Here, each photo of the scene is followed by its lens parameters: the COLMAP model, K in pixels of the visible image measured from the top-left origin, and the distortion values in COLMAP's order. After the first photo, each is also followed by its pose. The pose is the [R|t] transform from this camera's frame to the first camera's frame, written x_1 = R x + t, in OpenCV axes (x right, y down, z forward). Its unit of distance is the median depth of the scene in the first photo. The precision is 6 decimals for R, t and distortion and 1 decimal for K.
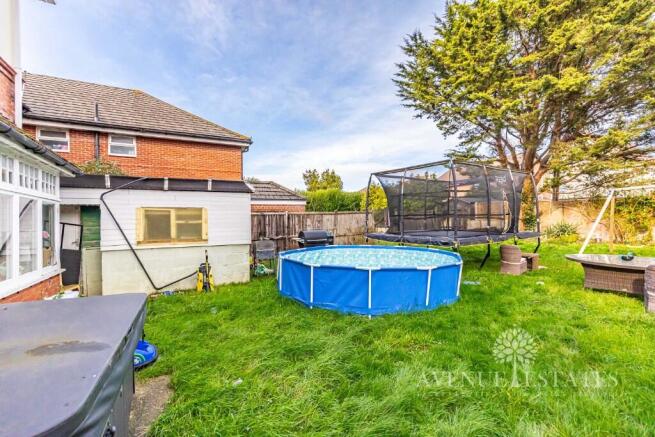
lens RADIAL K [[292.9, 0, 318.2], [0, 292.9, 218.4], [0, 0, 1]] dist [-0.004210, -0.000930]
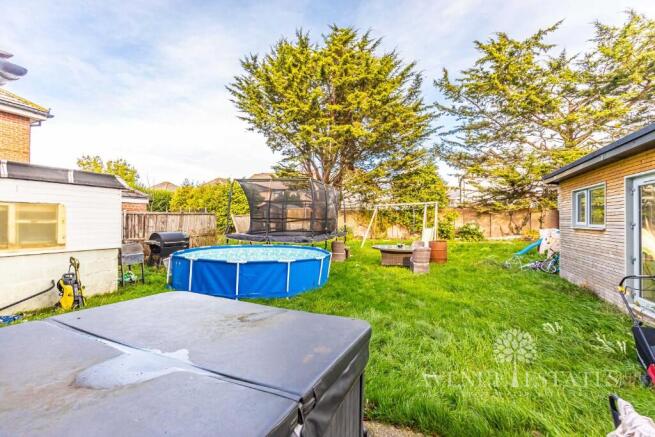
lens RADIAL K [[292.9, 0, 318.2], [0, 292.9, 218.4], [0, 0, 1]] dist [-0.004210, -0.000930]
pose [[0.770756, 0.023478, 0.636698, -0.243730], [-0.021113, 0.999713, -0.011306, -0.001814], [-0.636781, -0.004729, 0.771030, -0.033896]]
